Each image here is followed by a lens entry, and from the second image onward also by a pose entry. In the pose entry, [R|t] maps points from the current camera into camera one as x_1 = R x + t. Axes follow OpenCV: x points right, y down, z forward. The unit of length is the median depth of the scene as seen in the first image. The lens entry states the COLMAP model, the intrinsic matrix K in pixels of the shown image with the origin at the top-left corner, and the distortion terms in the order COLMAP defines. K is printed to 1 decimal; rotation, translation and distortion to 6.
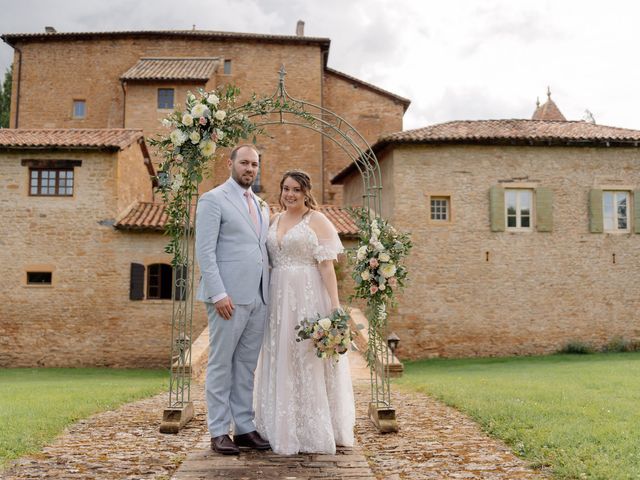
lens RADIAL K [[716.9, 0, 320.0], [0, 716.9, 240.0], [0, 0, 1]] dist [-0.000912, 0.006709]
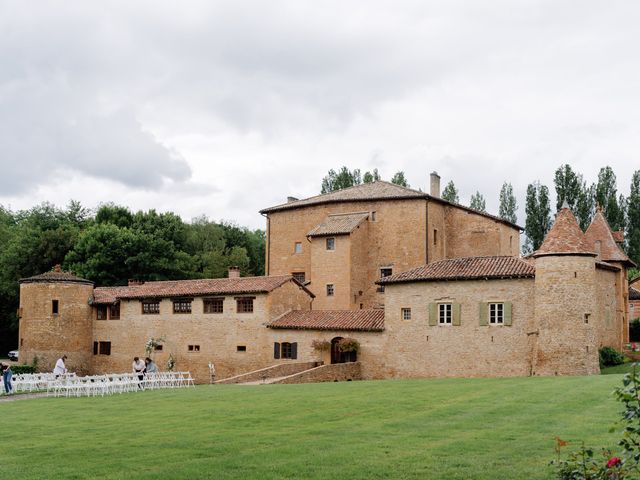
lens RADIAL K [[716.9, 0, 320.0], [0, 716.9, 240.0], [0, 0, 1]] dist [-0.000912, 0.006709]
pose [[0.878740, -0.068759, -0.472321, 0.937239], [0.039852, 0.996683, -0.070950, -0.120869], [0.475633, 0.043524, 0.878566, -0.917265]]
